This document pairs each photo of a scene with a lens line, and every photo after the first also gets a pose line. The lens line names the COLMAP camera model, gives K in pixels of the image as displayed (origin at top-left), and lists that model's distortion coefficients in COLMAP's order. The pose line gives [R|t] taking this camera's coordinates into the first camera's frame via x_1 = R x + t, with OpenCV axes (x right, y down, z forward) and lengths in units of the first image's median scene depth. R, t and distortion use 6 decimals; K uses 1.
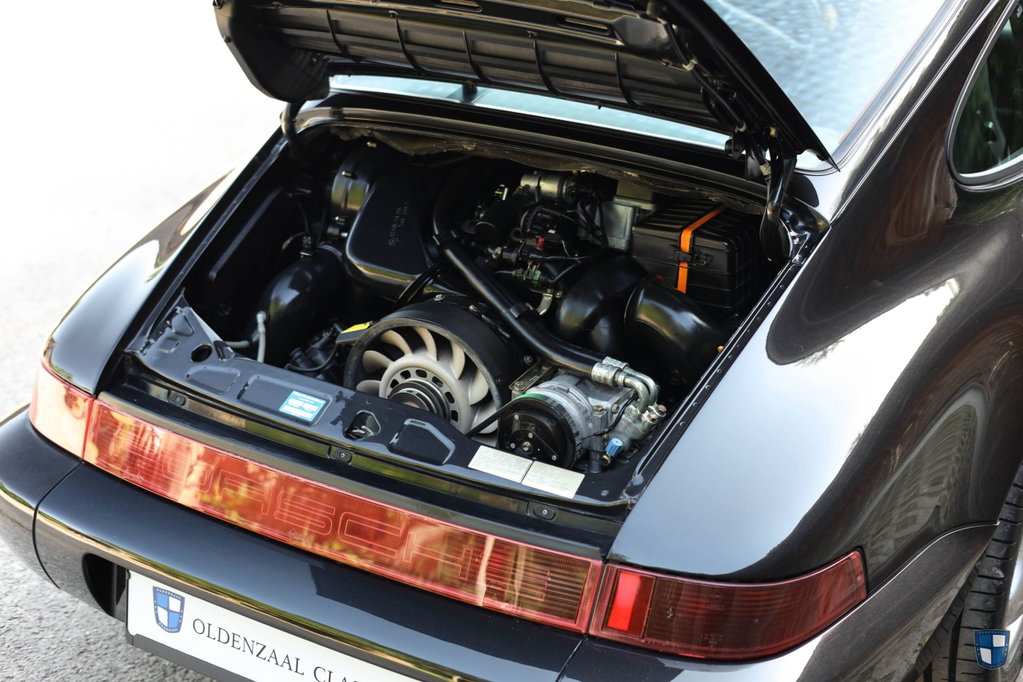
lens RADIAL K [[1441.6, 0, 511.5], [0, 1441.6, 341.0], [0, 0, 1]] dist [0.023717, -0.083855]
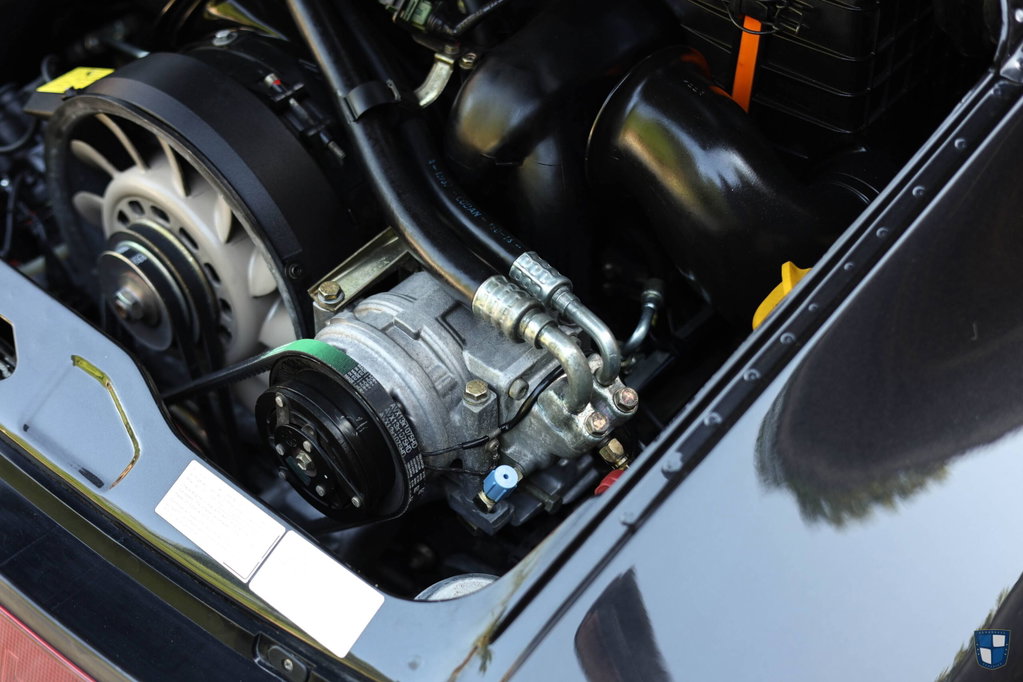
lens RADIAL K [[1482.6, 0, 511.5], [0, 1482.6, 341.0], [0, 0, 1]] dist [0.012152, -0.107486]
pose [[0.983460, 0.115832, -0.139242, 0.123565], [-0.059745, 0.933207, 0.354339, -0.118260], [0.170986, -0.340159, 0.924692, 0.559963]]
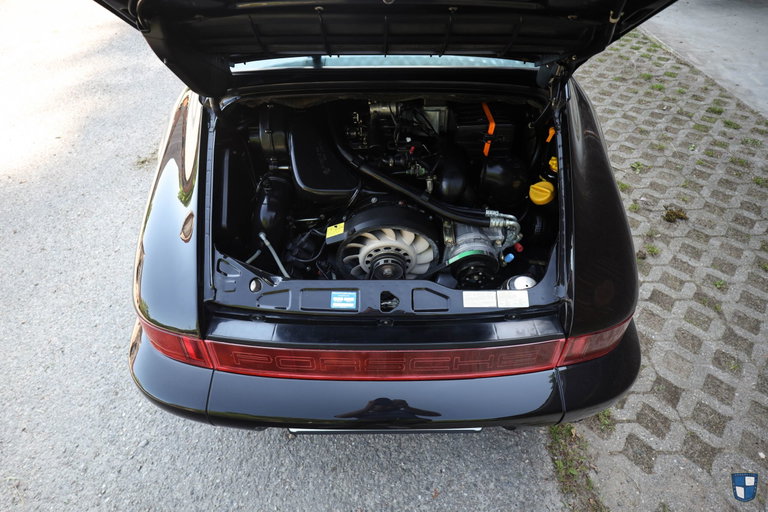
lens RADIAL K [[331.3, 0, 384.0], [0, 331.3, 256.0], [0, 0, 1]] dist [0.002509, 0.000348]
pose [[0.862610, -0.406651, 0.300896, -0.195570], [0.222257, 0.838986, 0.496694, -0.176610], [-0.454429, -0.361576, 0.814099, 0.666712]]
